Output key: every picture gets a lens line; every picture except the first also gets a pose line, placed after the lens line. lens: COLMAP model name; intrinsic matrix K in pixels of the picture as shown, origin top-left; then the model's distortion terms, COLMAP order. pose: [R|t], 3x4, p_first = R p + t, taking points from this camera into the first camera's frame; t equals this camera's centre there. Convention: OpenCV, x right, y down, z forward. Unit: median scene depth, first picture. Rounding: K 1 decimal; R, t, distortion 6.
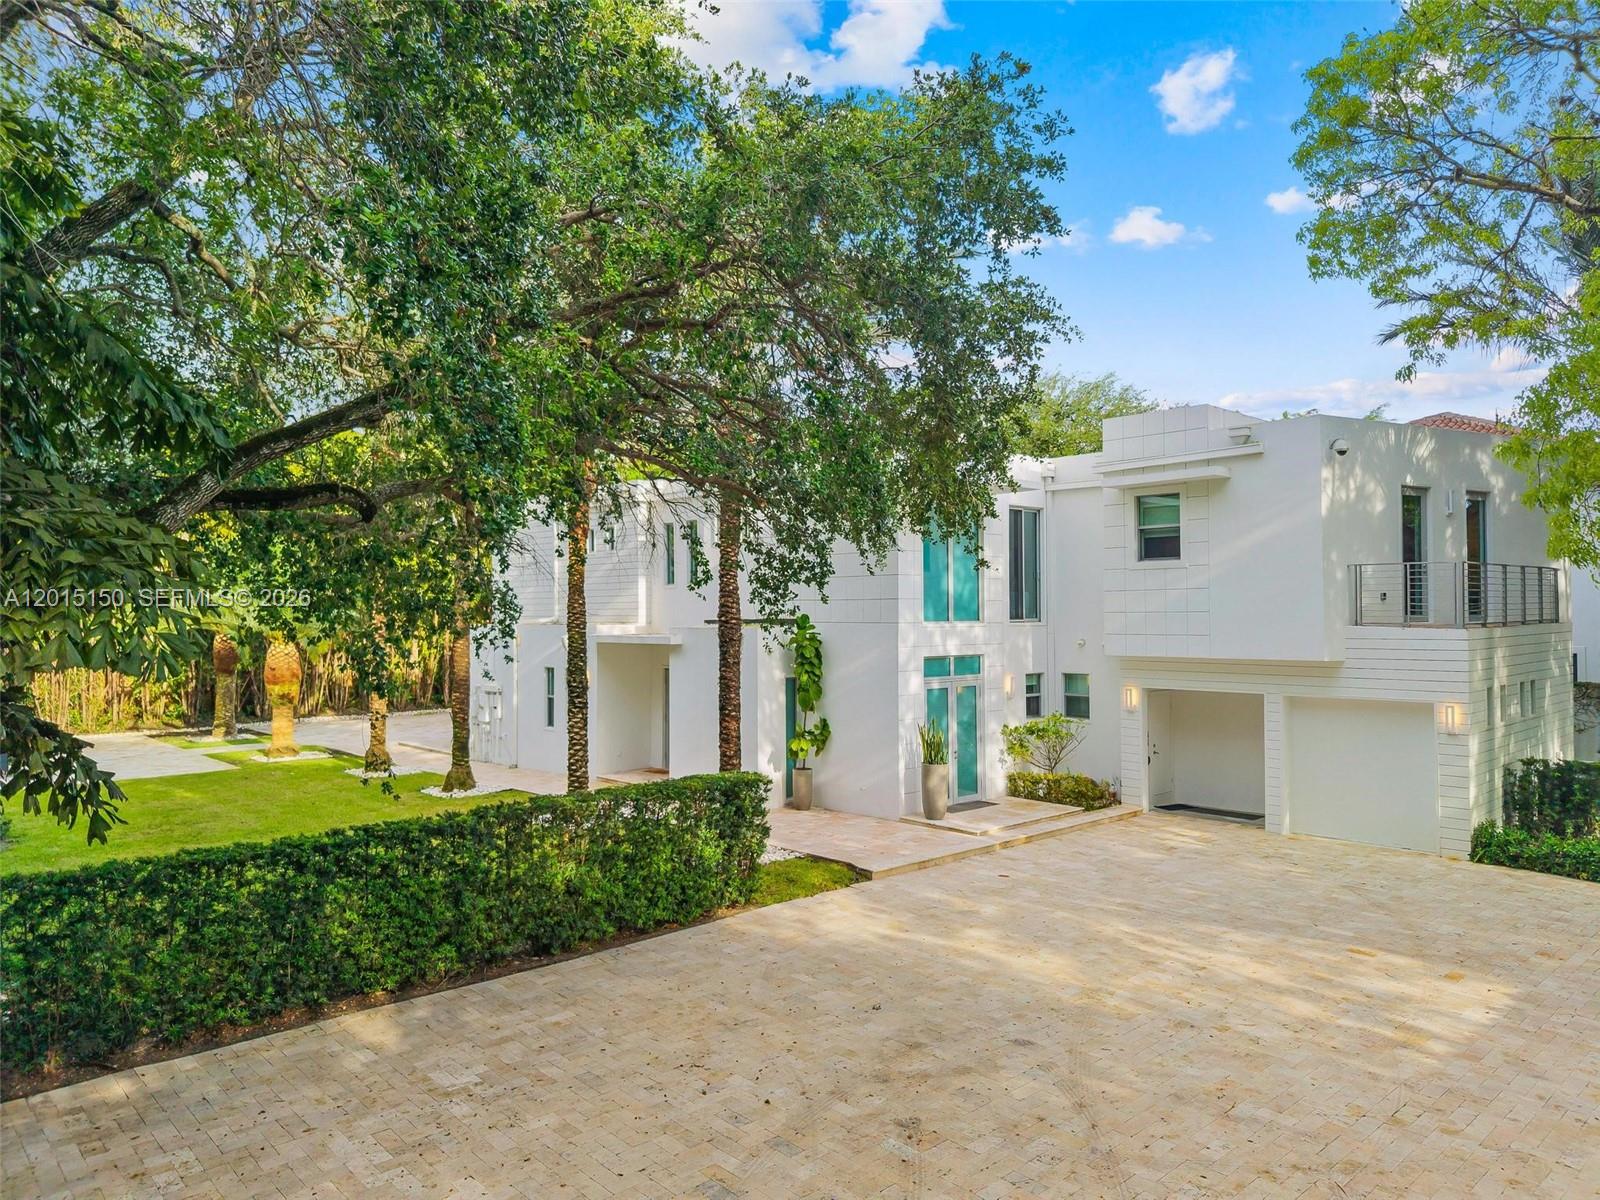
lens RADIAL K [[1060.2, 0, 800.0], [0, 1060.2, 600.0], [0, 0, 1]] dist [0.044374, -0.077234]
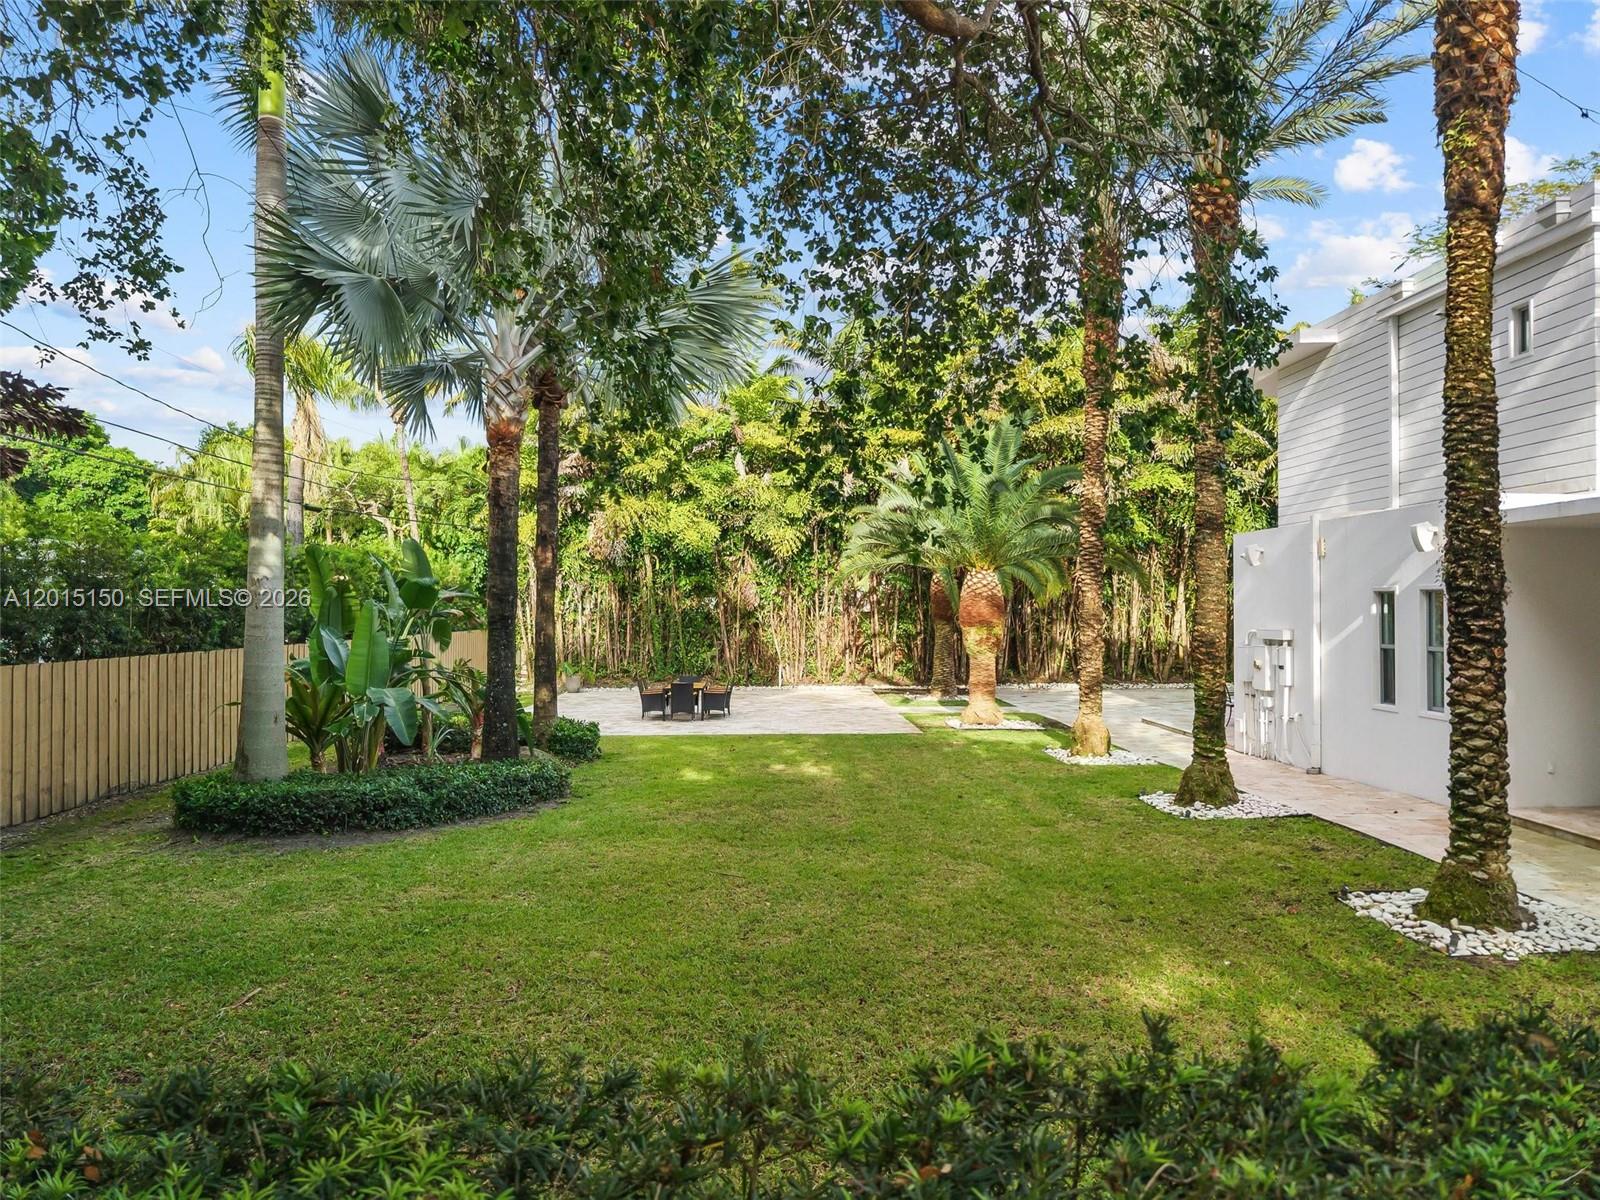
lens RADIAL K [[1060.2, 0, 800.0], [0, 1060.2, 600.0], [0, 0, 1]] dist [0.044374, -0.077234]
pose [[0.752263, -0.002693, -0.658857, -0.115018], [0.010155, 0.999920, 0.007508, 0.066999], [0.658785, -0.012339, 0.752230, 0.448207]]
